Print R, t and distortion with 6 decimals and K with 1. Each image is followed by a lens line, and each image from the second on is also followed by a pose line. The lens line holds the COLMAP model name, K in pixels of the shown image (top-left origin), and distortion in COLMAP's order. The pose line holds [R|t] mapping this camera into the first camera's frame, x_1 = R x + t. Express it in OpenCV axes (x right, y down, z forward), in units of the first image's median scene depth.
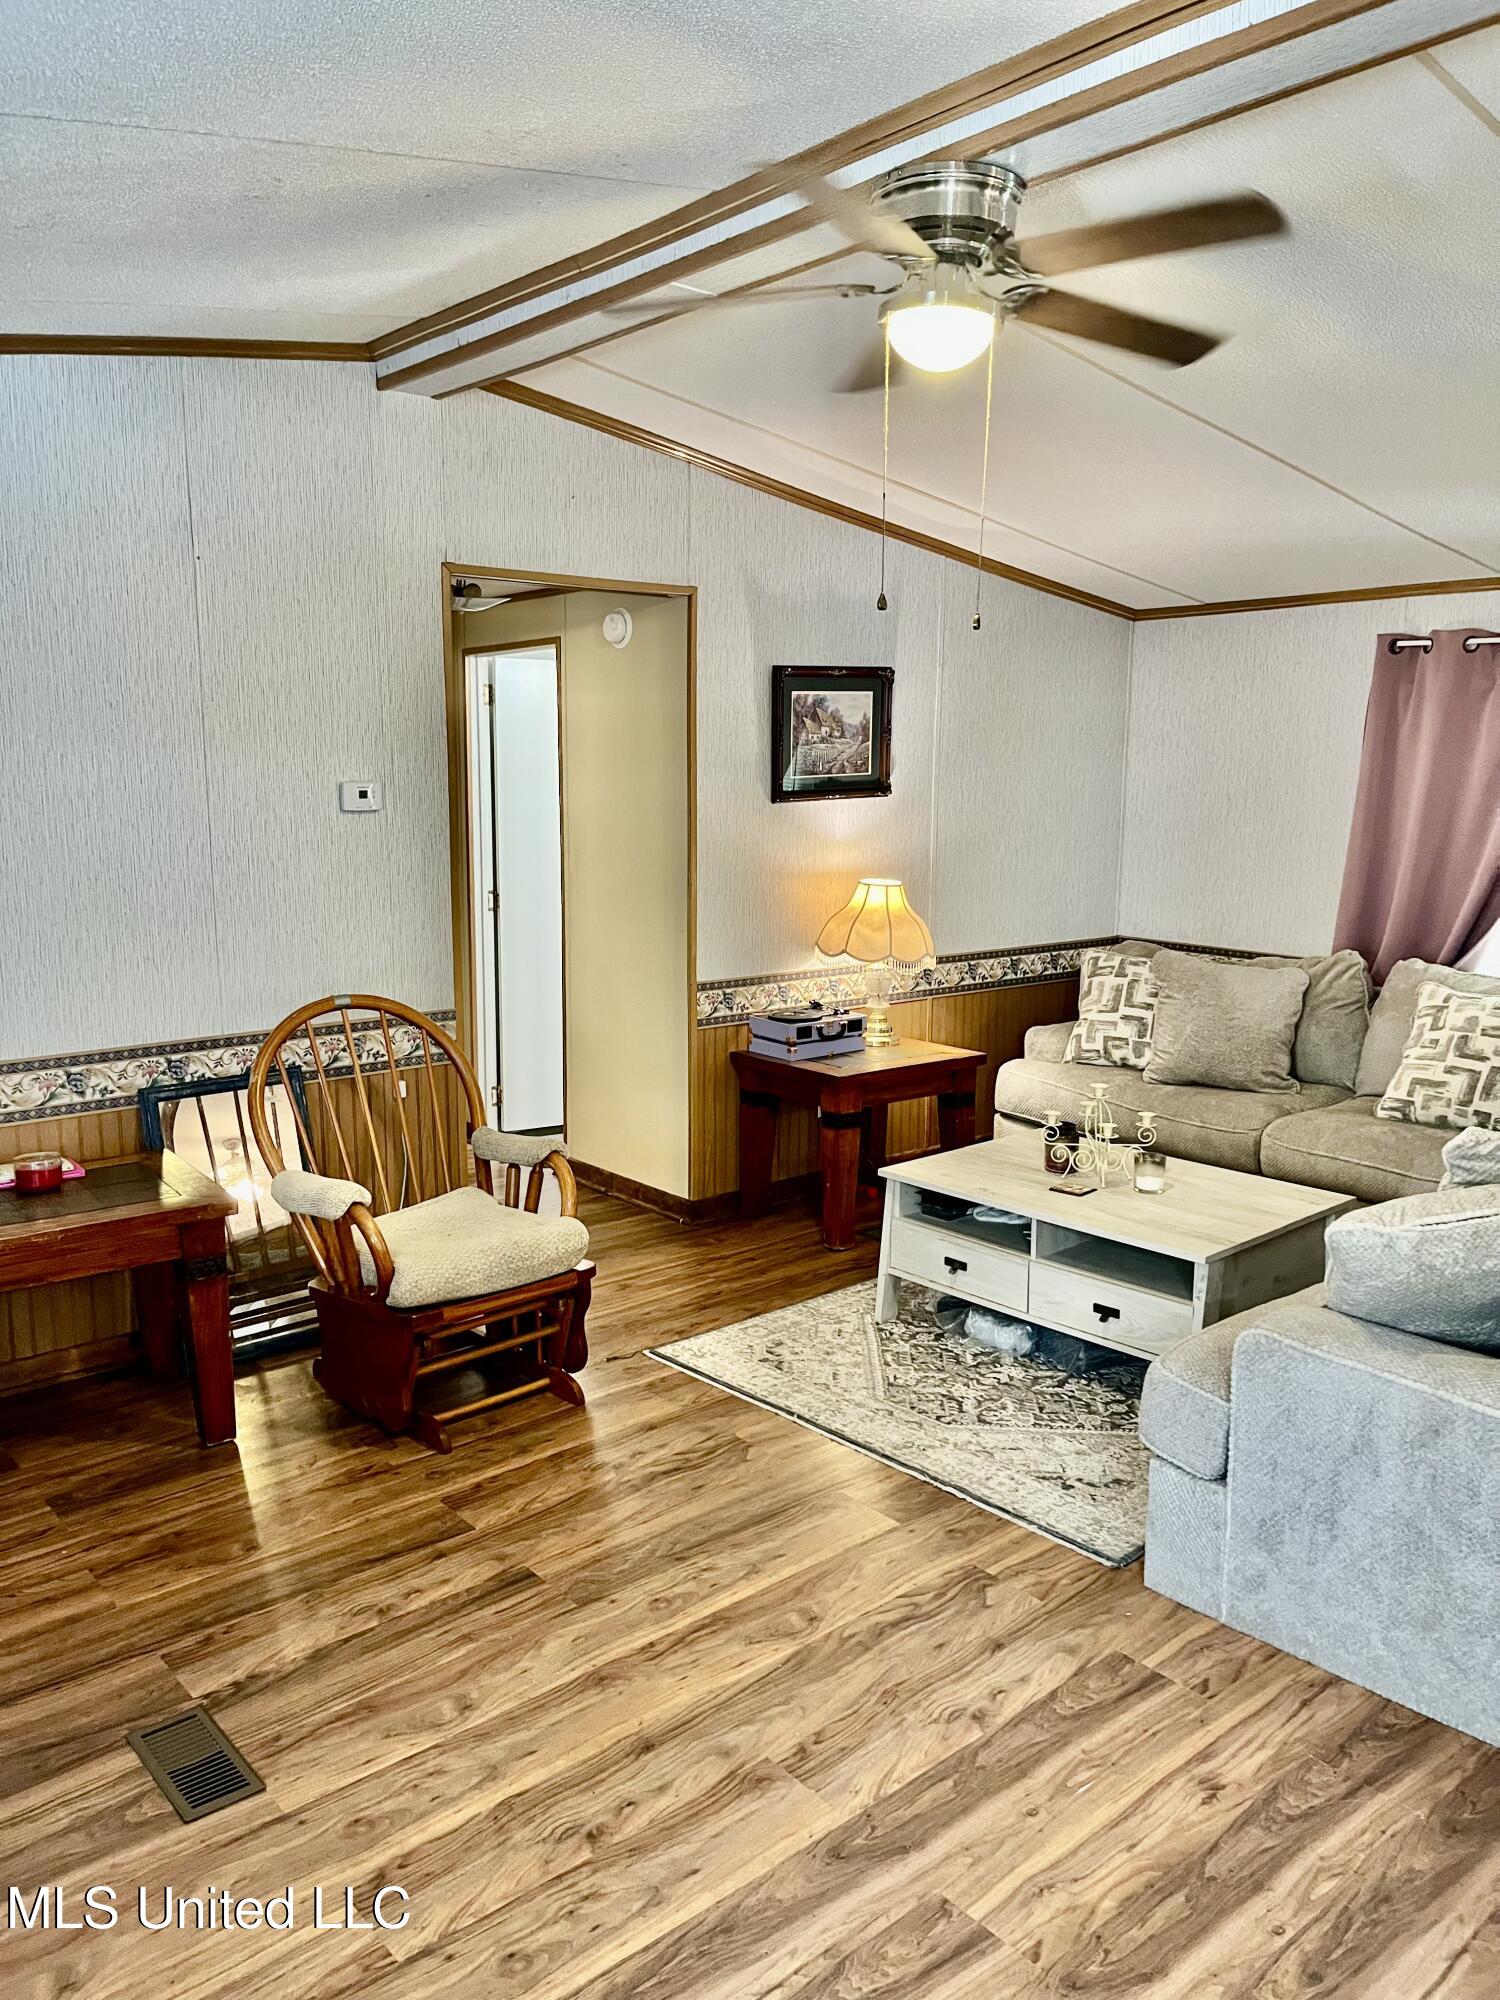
lens RADIAL K [[1509.3, 0, 767.5], [0, 1509.3, 1003.6], [0, 0, 1]] dist [0.043144, -0.025333]
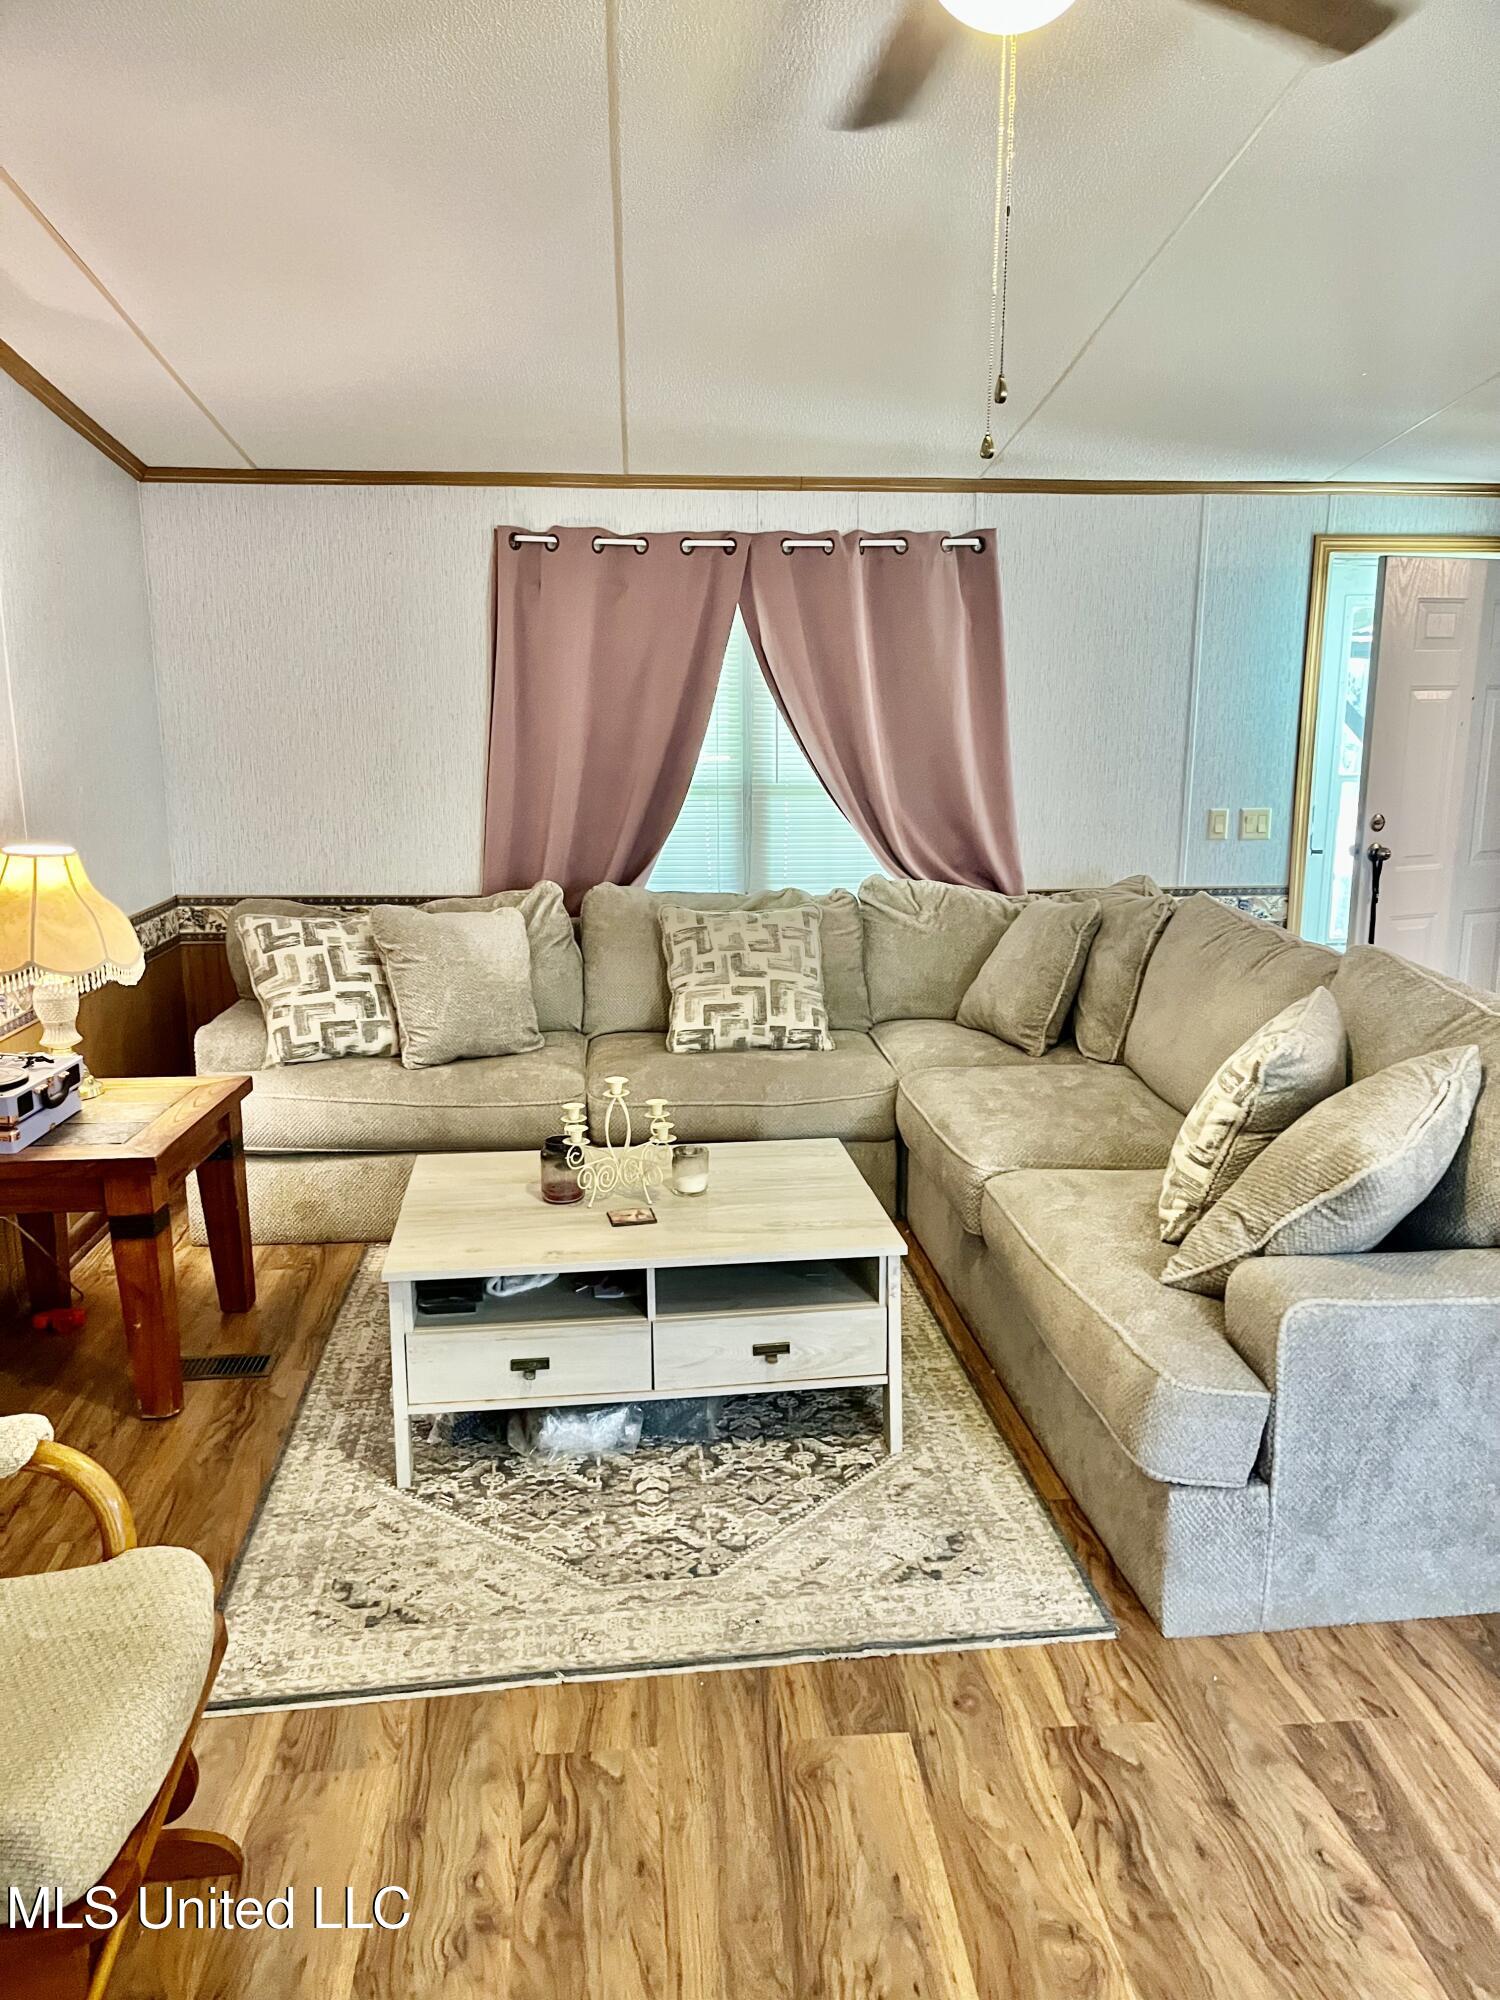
lens RADIAL K [[1509.3, 0, 749.1], [0, 1509.3, 1007.7], [0, 0, 1]] dist [0.043144, -0.025333]
pose [[0.581803, -0.173108, 0.794694, -0.357838], [0.130113, 0.984313, 0.119156, -0.067683], [-0.802855, 0.034075, 0.595200, 0.476384]]
